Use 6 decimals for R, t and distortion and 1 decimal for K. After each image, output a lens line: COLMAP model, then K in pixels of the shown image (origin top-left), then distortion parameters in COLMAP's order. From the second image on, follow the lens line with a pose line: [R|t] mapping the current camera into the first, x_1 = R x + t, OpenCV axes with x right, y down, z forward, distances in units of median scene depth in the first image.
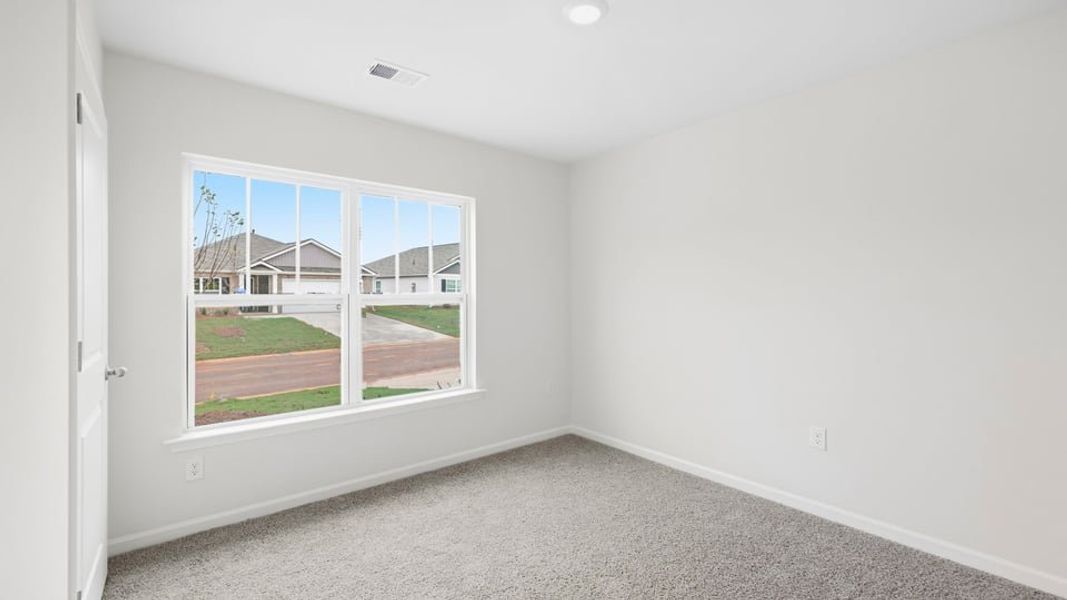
lens RADIAL K [[427.9, 0, 533.5], [0, 427.9, 300.0], [0, 0, 1]] dist [0.001291, 0.000081]
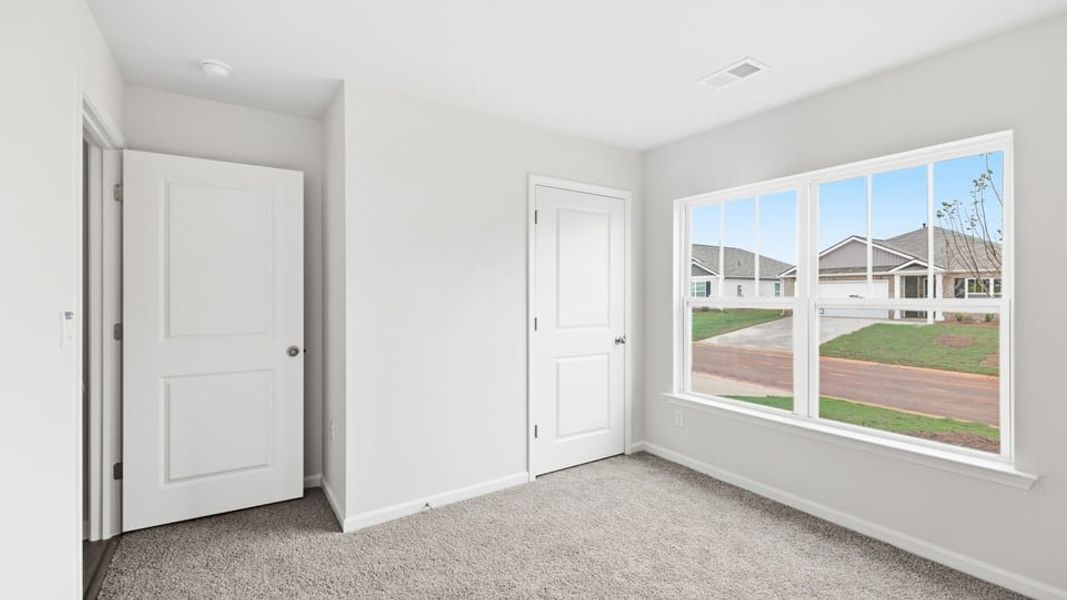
lens RADIAL K [[456.2, 0, 527.0], [0, 456.2, 291.0], [0, 0, 1]] dist [0.003796, 0.000154]
pose [[-0.073503, -0.008290, -0.997261, 0.504394], [-0.019407, 0.999788, -0.006881, -0.006576], [0.997106, 0.018848, -0.073648, 0.388880]]
